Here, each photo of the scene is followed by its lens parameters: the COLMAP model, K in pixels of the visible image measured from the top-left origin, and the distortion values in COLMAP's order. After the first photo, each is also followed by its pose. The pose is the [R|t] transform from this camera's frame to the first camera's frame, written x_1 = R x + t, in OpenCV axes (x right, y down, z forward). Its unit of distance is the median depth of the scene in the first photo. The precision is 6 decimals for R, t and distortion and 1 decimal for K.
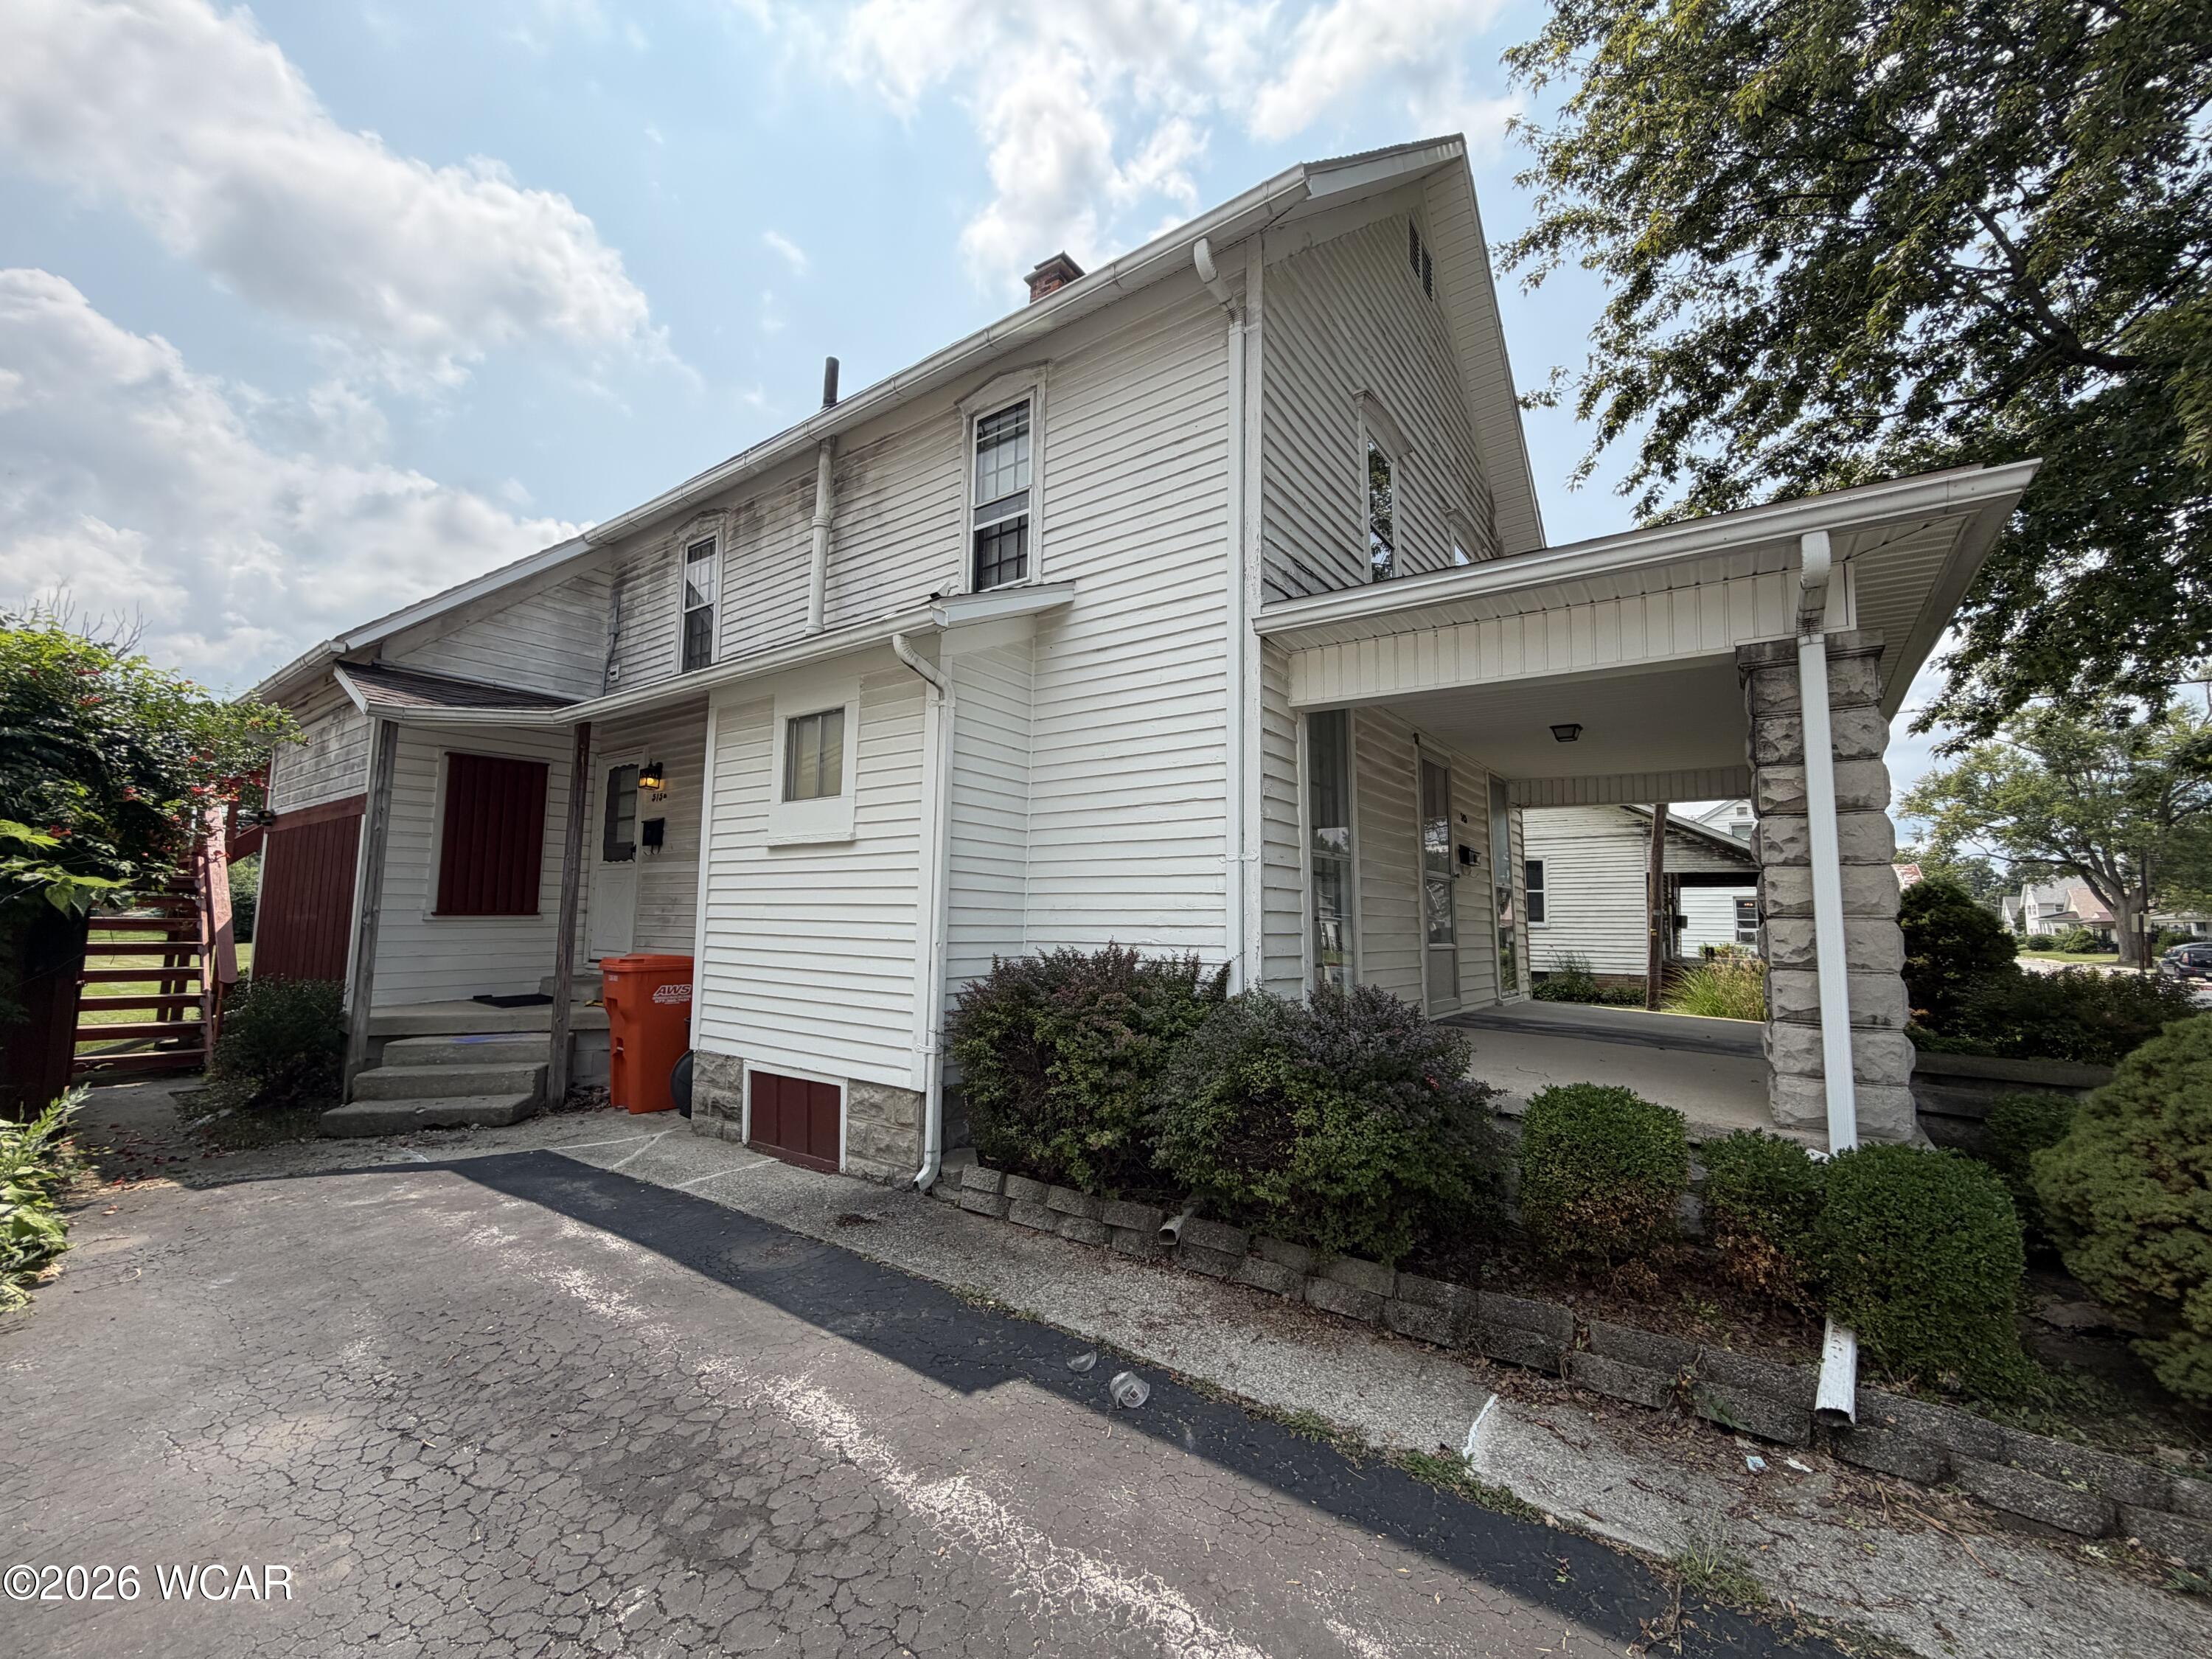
lens RADIAL K [[886.4, 0, 1106.0], [0, 886.4, 829.5], [0, 0, 1]] dist [-0.000126, -0.000070]
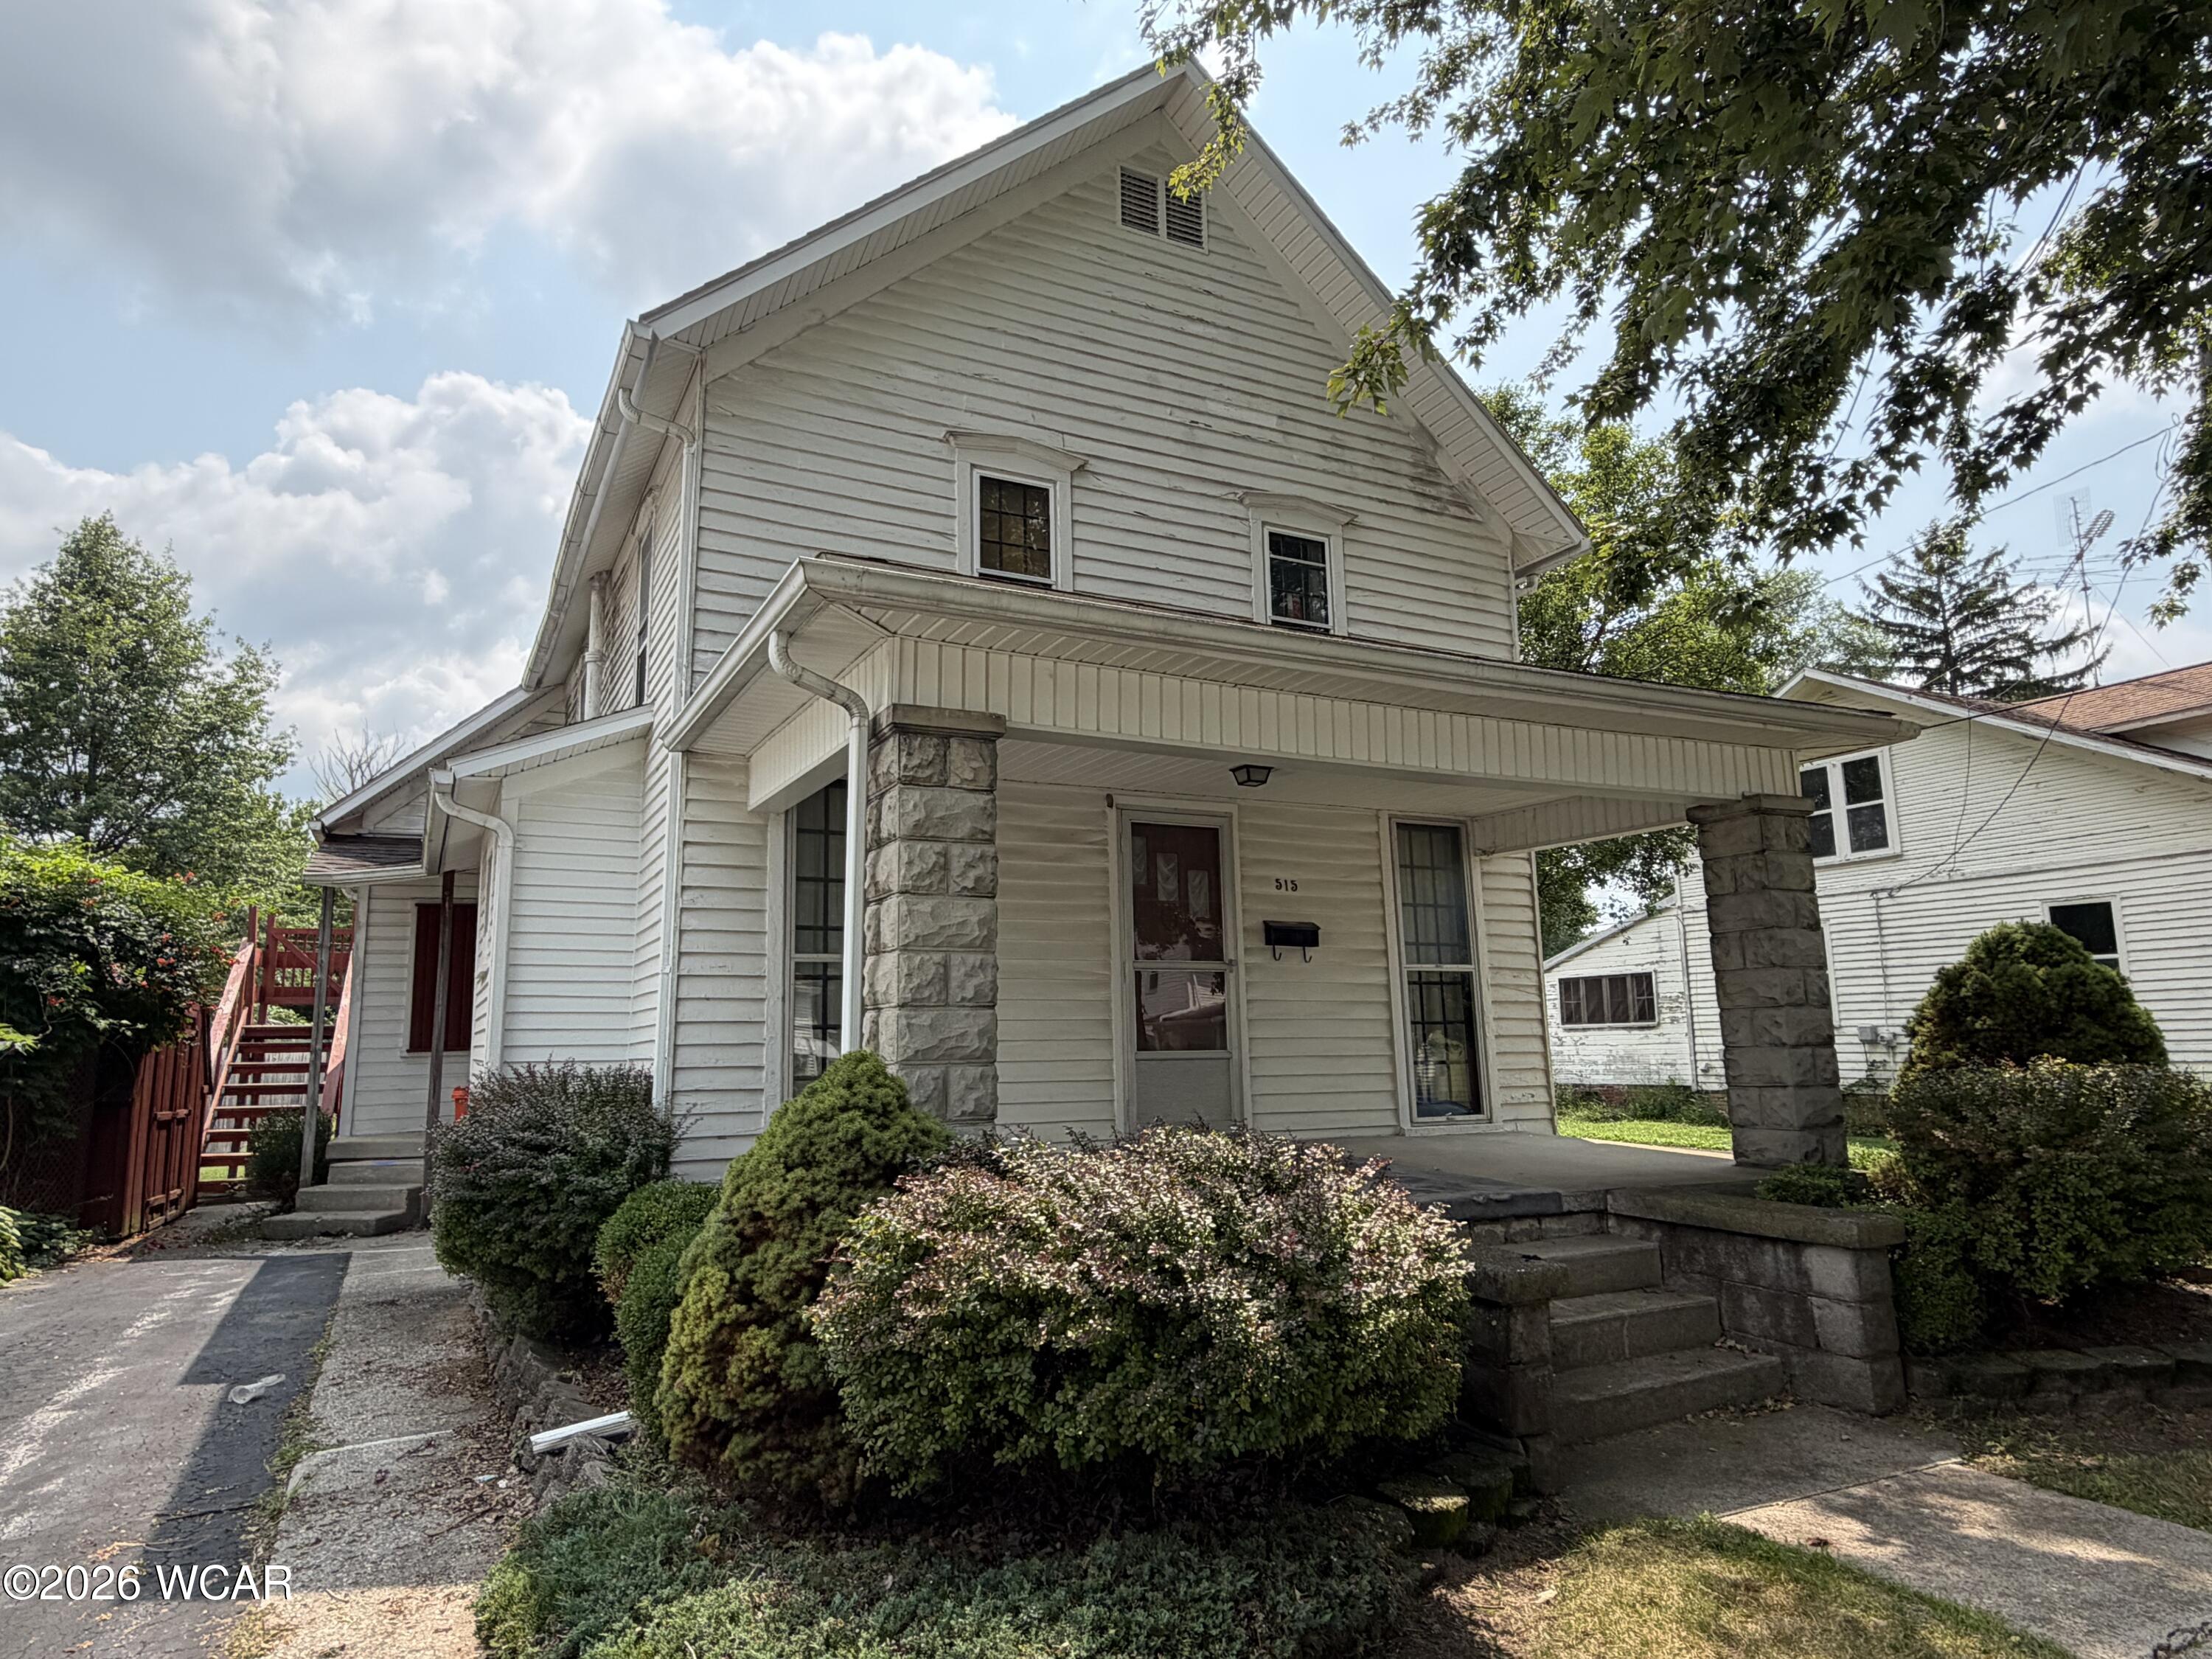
lens RADIAL K [[1301.6, 0, 1106.0], [0, 1301.6, 829.5], [0, 0, 1]] dist [0.004142, 0.002874]
pose [[0.893453, -0.104679, -0.436789, 0.777814], [0.078086, 0.993855, -0.078458, 0.016473], [0.442317, 0.035991, 0.896136, -0.078299]]
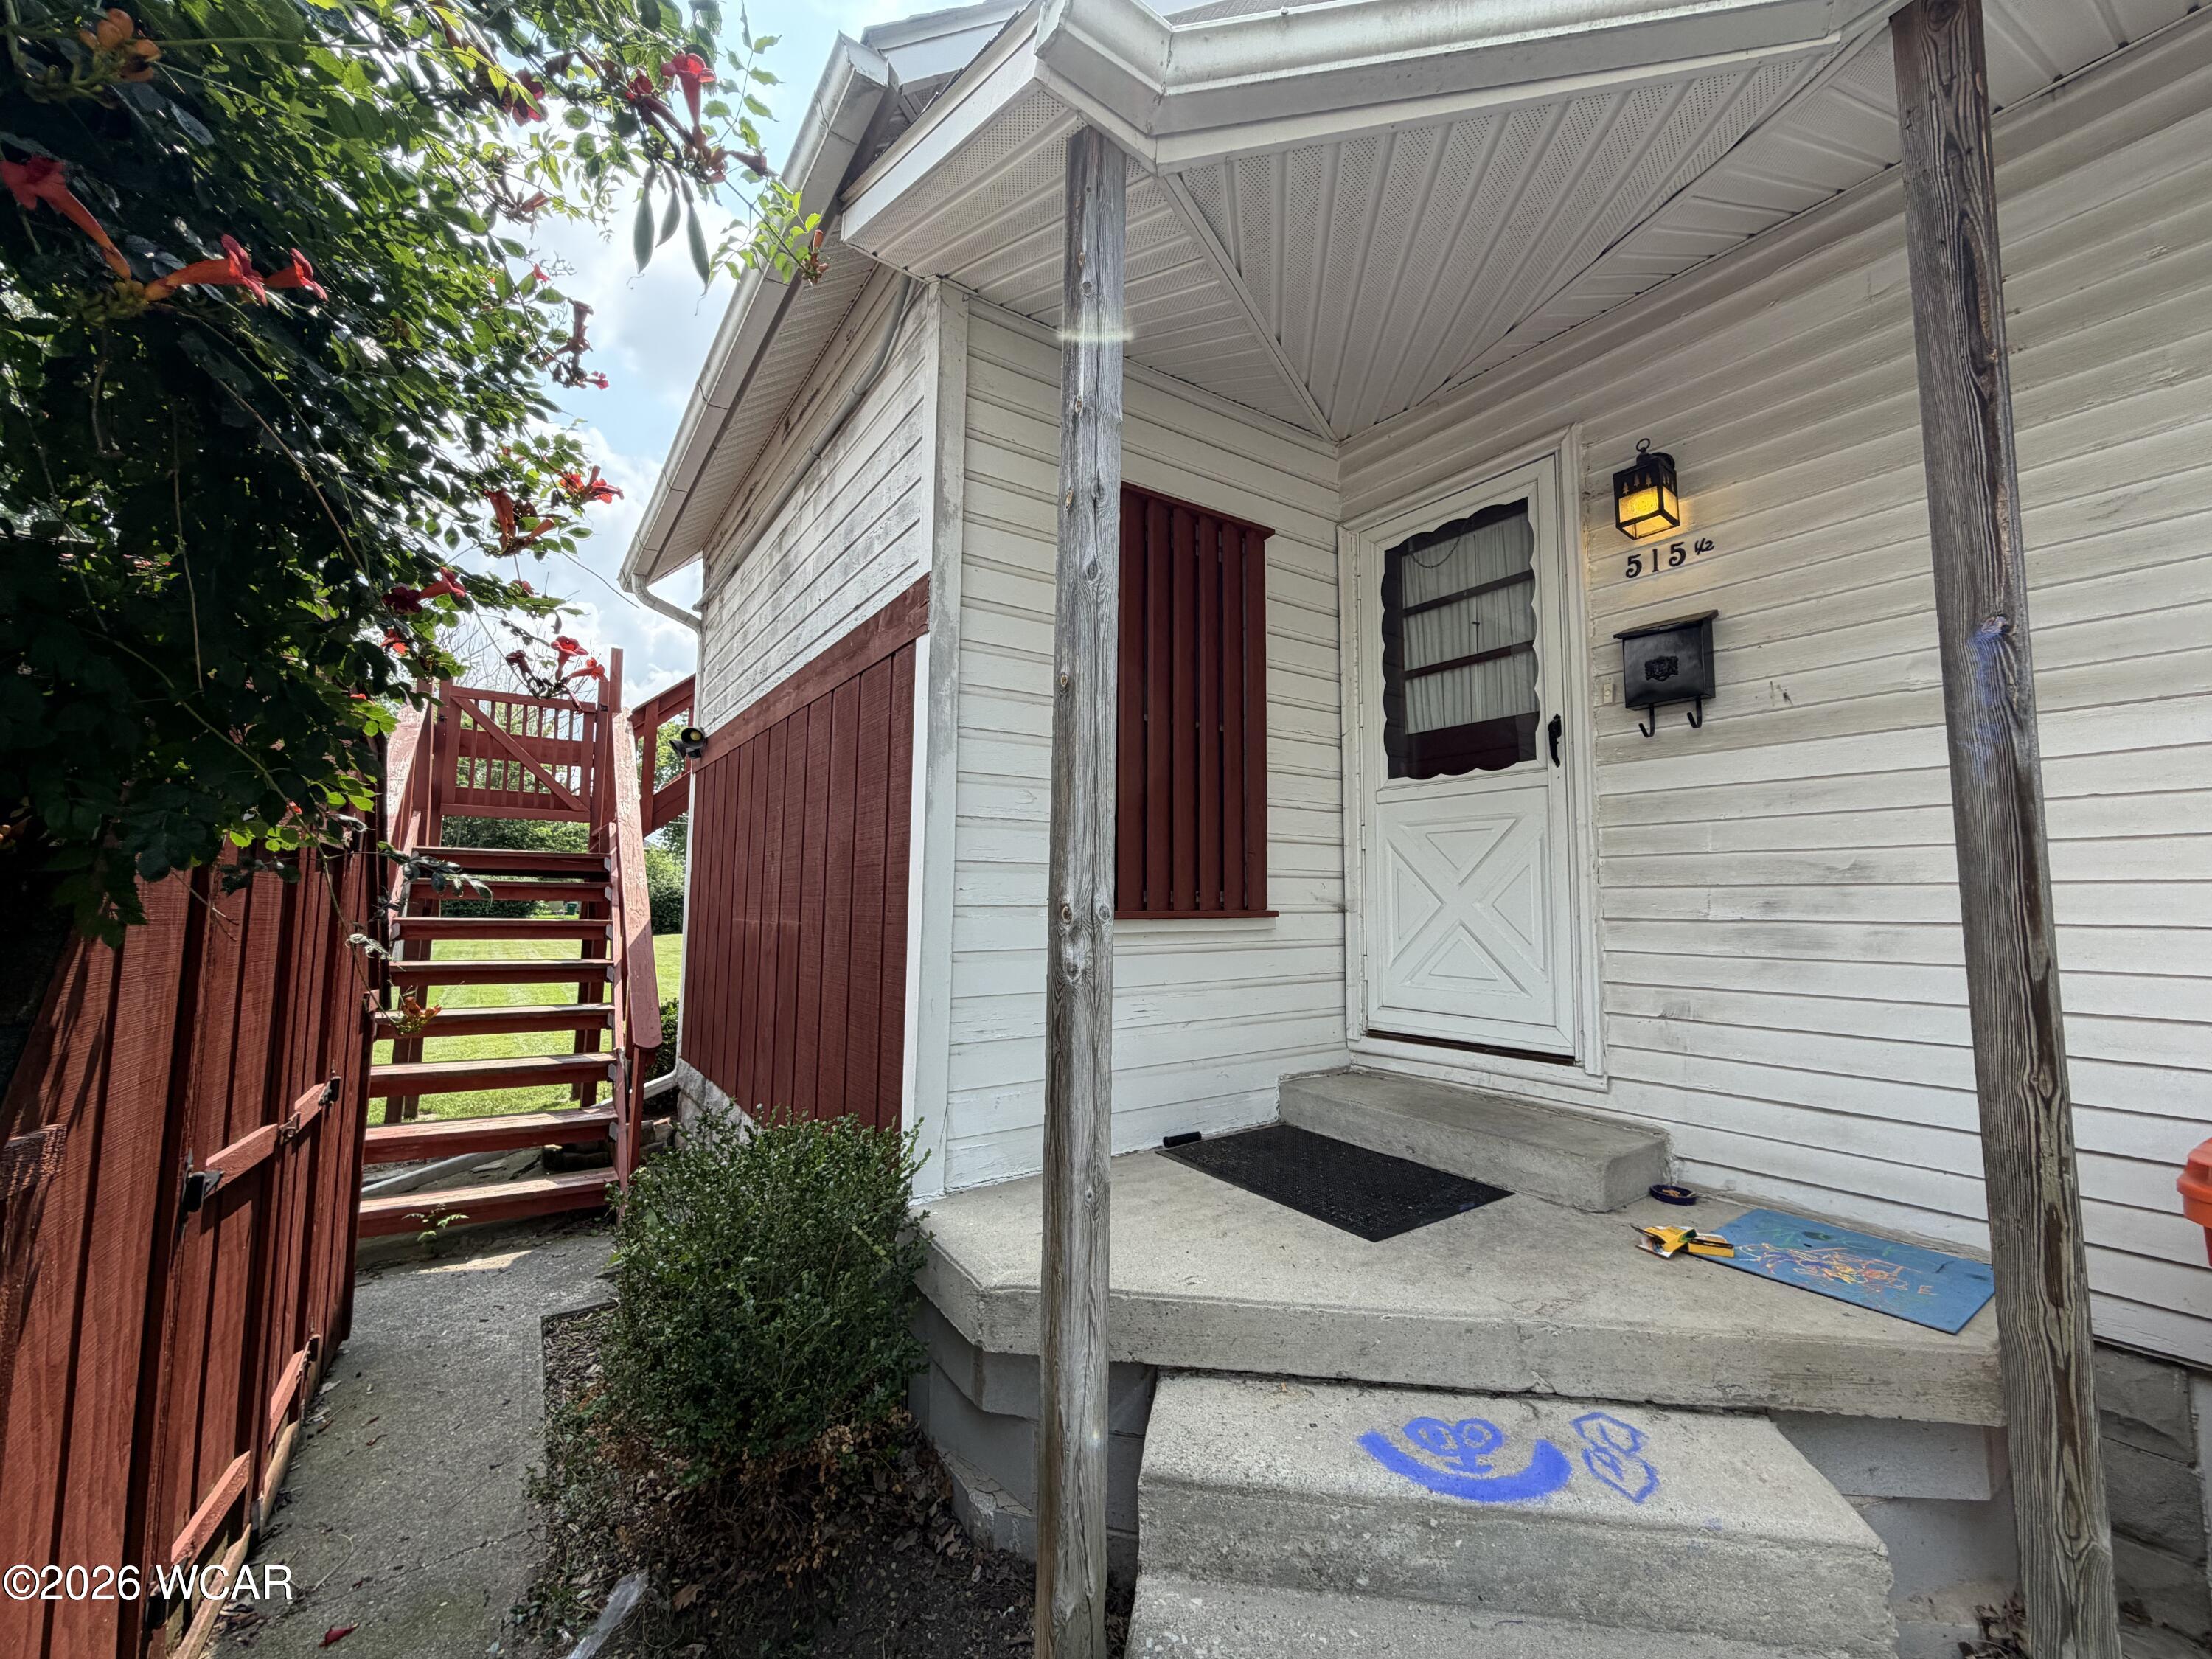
lens RADIAL K [[886.4, 0, 1106.0], [0, 886.4, 829.5], [0, 0, 1]] dist [-0.000126, -0.000070]
pose [[0.949662, -0.031069, -0.311732, -0.603819], [0.034772, 0.999375, 0.006324, 0.054675], [0.311341, -0.016845, 0.950149, 0.628201]]
